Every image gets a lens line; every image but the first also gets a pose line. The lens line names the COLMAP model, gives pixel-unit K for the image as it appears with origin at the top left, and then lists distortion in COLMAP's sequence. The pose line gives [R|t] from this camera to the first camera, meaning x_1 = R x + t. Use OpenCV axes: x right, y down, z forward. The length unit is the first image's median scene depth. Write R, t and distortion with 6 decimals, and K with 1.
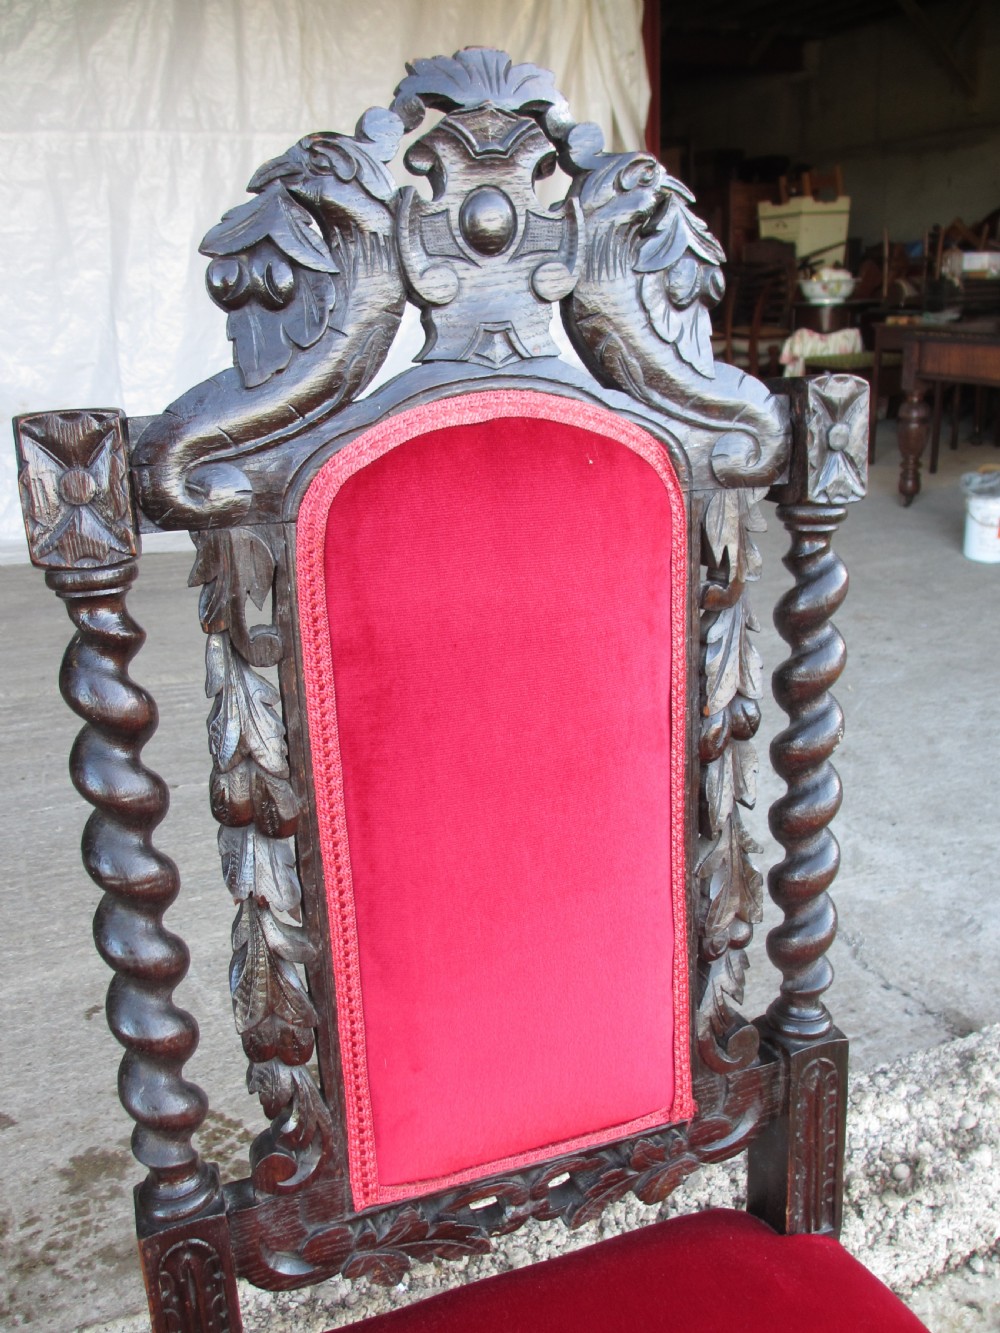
lens RADIAL K [[1116.5, 0, 492.3], [0, 1116.5, 659.1], [0, 0, 1]] dist [-0.044794, 0.012457]
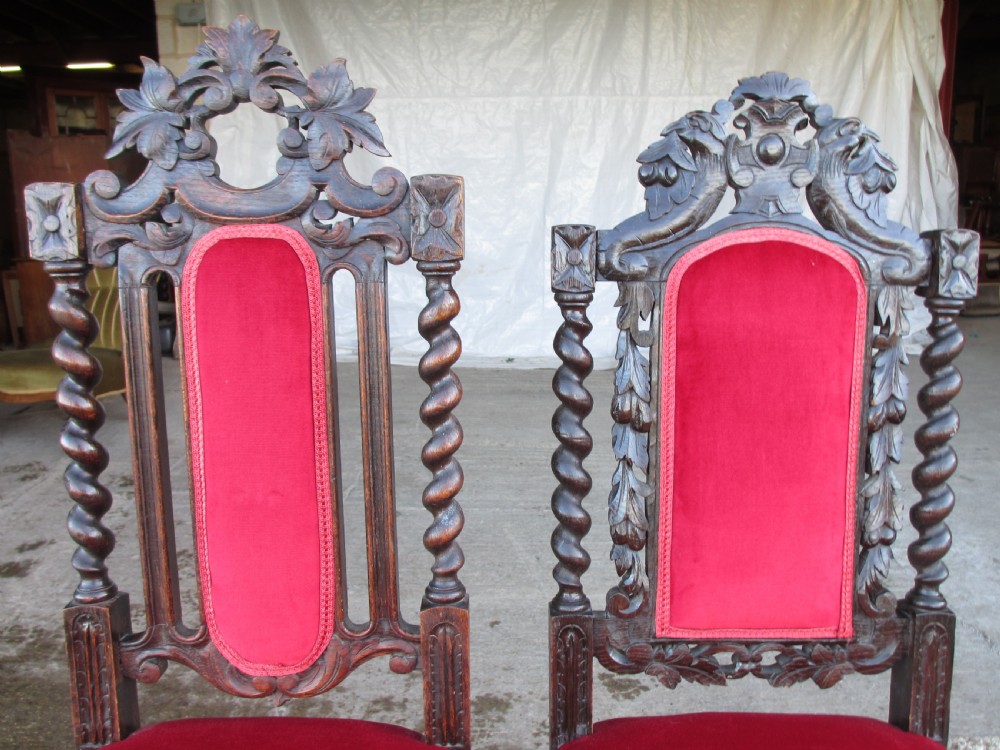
lens RADIAL K [[837.6, 0, 505.1], [0, 837.6, 358.7], [0, 0, 1]] dist [-0.044794, 0.012457]
pose [[0.937653, 0.083982, -0.337274, 0.082174], [-0.129006, 0.985145, -0.113345, 0.224405], [0.322745, 0.149789, 0.934558, -0.541689]]
